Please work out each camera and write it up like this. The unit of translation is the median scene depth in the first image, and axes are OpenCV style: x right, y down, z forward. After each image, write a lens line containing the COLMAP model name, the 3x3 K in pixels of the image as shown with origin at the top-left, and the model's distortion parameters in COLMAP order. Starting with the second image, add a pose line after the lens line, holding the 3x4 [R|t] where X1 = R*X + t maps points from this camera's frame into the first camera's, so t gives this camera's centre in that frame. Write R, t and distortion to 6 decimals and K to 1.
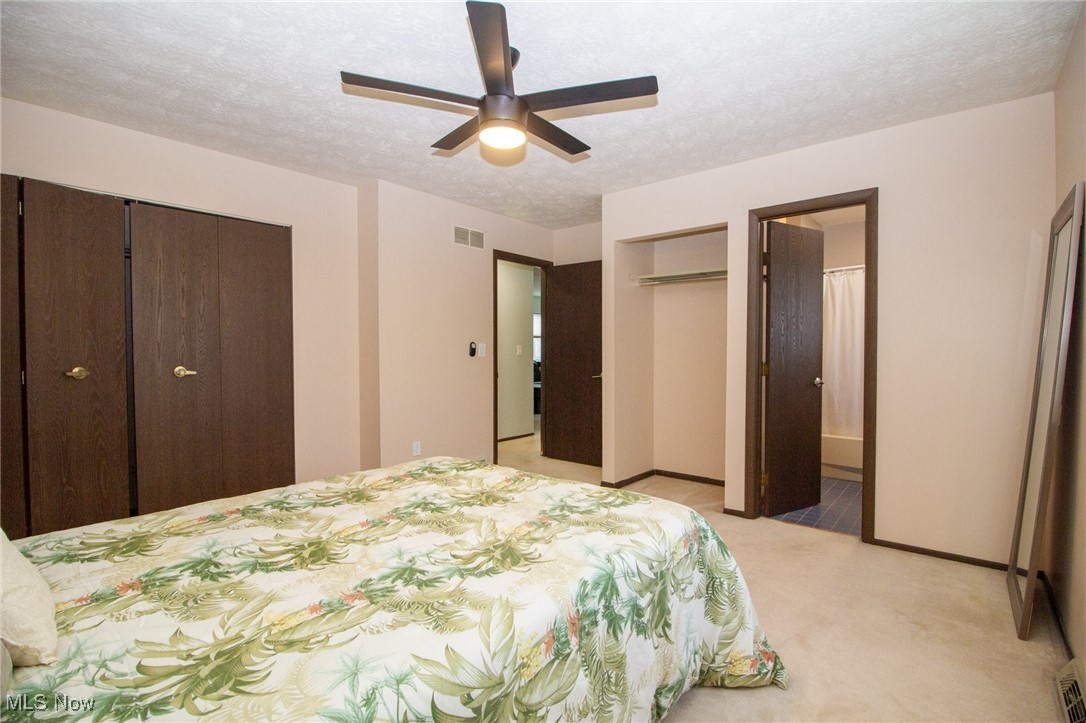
lens RADIAL K [[508.1, 0, 543.0], [0, 508.1, 361.5], [0, 0, 1]] dist [0.000819, -0.014647]
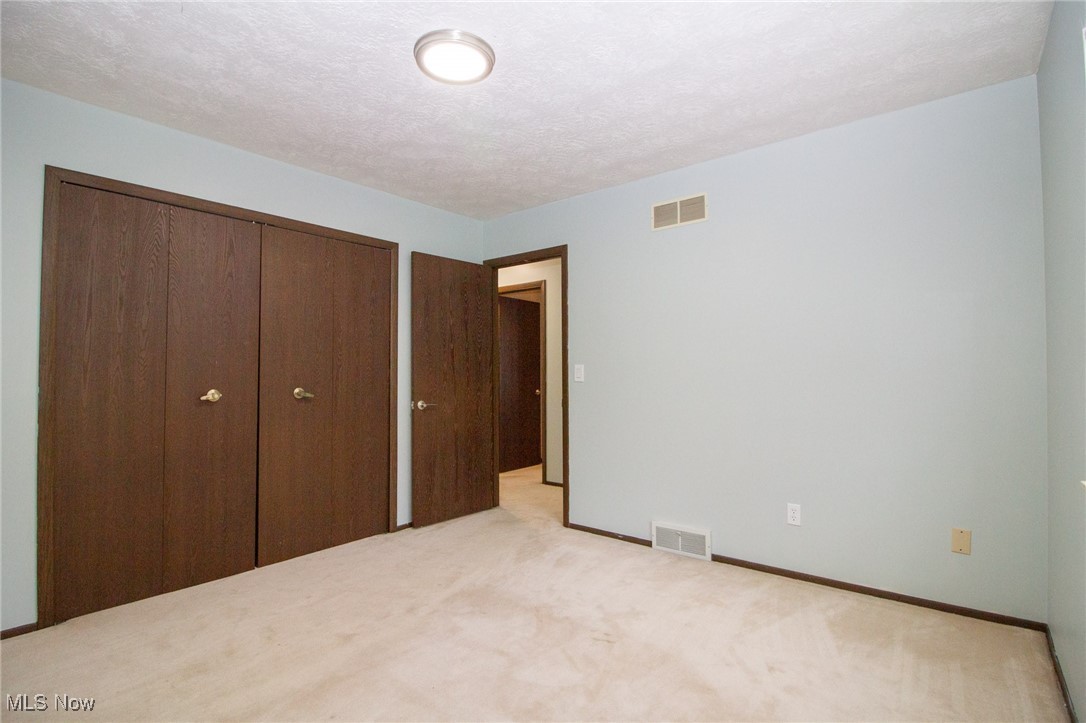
lens RADIAL K [[508.1, 0, 543.0], [0, 508.1, 361.5], [0, 0, 1]] dist [0.000819, -0.014647]
pose [[0.826455, 0.011065, 0.562894, -0.607877], [0.013199, 0.999151, -0.039019, 0.002136], [-0.562848, 0.039677, 0.825608, -0.072309]]
